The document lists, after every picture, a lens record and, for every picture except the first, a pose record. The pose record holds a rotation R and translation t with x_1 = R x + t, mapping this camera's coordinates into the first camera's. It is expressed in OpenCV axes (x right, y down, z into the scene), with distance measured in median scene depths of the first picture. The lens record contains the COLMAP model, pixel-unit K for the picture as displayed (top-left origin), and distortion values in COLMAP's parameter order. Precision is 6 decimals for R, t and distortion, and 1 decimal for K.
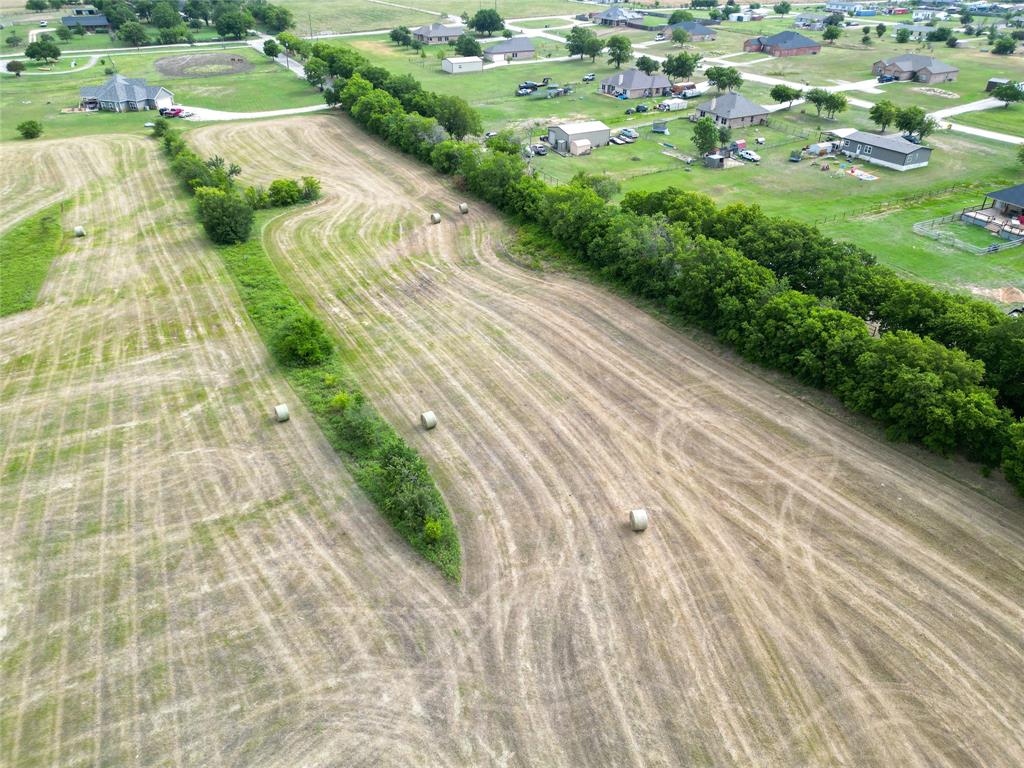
lens RADIAL K [[720.9, 0, 510.7], [0, 720.9, 377.3], [0, 0, 1]] dist [0.071679, -0.068027]
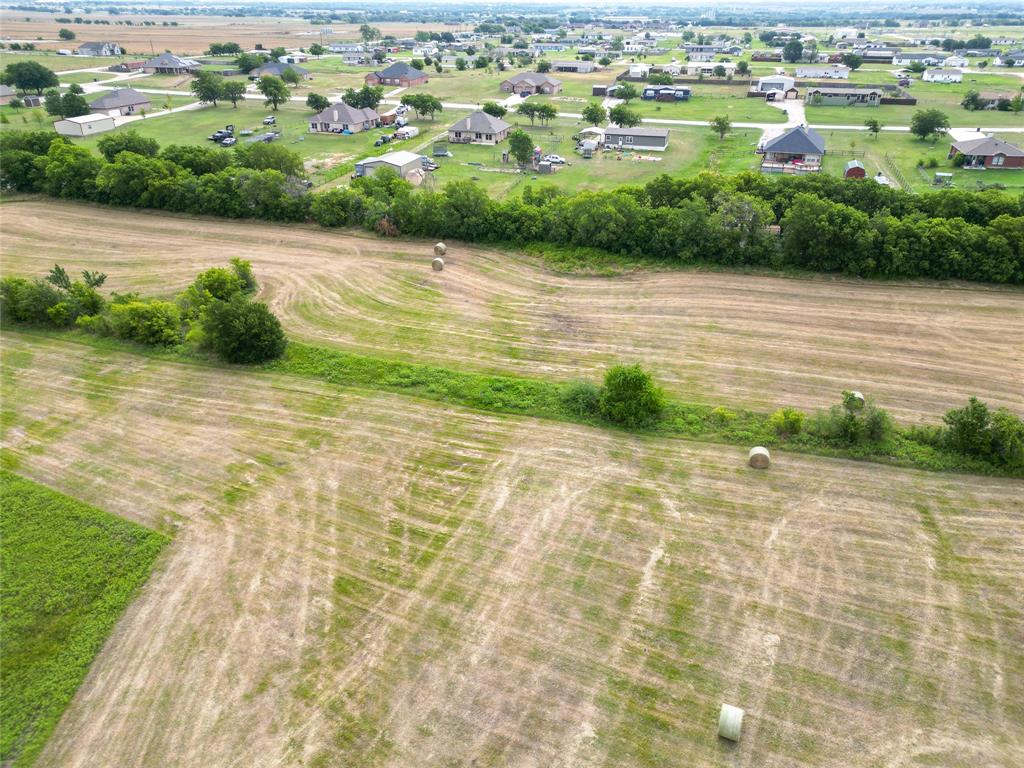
lens RADIAL K [[720.9, 0, 515.8], [0, 720.9, 372.1], [0, 0, 1]] dist [0.071679, -0.068027]
pose [[0.717032, -0.323382, 0.617486, -0.572428], [0.364642, 0.929007, 0.063102, -0.113574], [-0.594055, 0.179915, 0.784047, 0.278273]]
